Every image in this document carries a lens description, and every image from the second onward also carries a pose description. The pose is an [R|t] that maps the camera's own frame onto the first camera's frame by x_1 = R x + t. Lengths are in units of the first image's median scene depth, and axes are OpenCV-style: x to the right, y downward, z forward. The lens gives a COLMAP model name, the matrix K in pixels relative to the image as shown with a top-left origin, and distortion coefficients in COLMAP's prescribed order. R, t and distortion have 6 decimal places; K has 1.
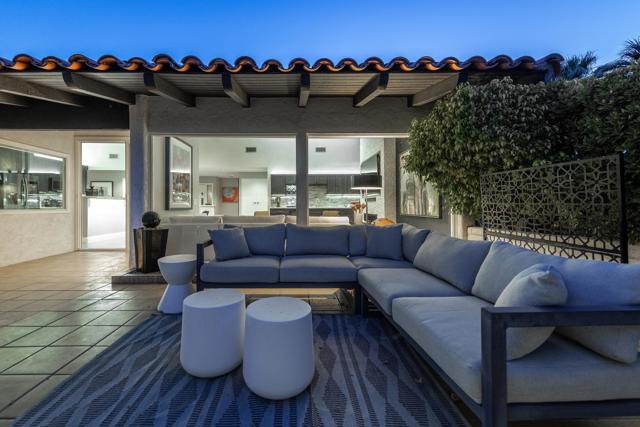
lens RADIAL K [[254.8, 0, 297.3], [0, 254.8, 212.2], [0, 0, 1]] dist [0.009197, -0.001598]
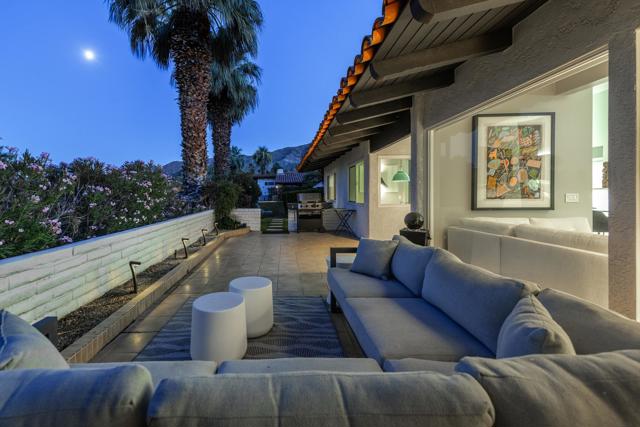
lens RADIAL K [[273.6, 0, 274.2], [0, 273.6, 198.2], [0, 0, 1]] dist [0.022426, -0.000872]
pose [[-0.050369, 0.011131, -0.998669, 0.185383], [-0.014866, 0.999819, 0.011893, -0.022357], [0.998620, 0.015446, -0.050194, 0.192093]]
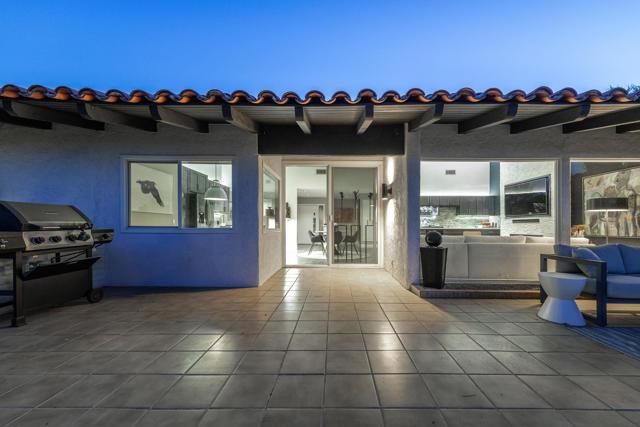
lens RADIAL K [[239.7, 0, 339.8], [0, 239.7, 219.5], [0, 0, 1]] dist [0.003598, -0.002257]
pose [[0.999727, 0.006456, -0.022469, -0.349477], [-0.007603, 0.998651, -0.051367, 0.000957], [0.022107, 0.051524, 0.998427, 0.002179]]
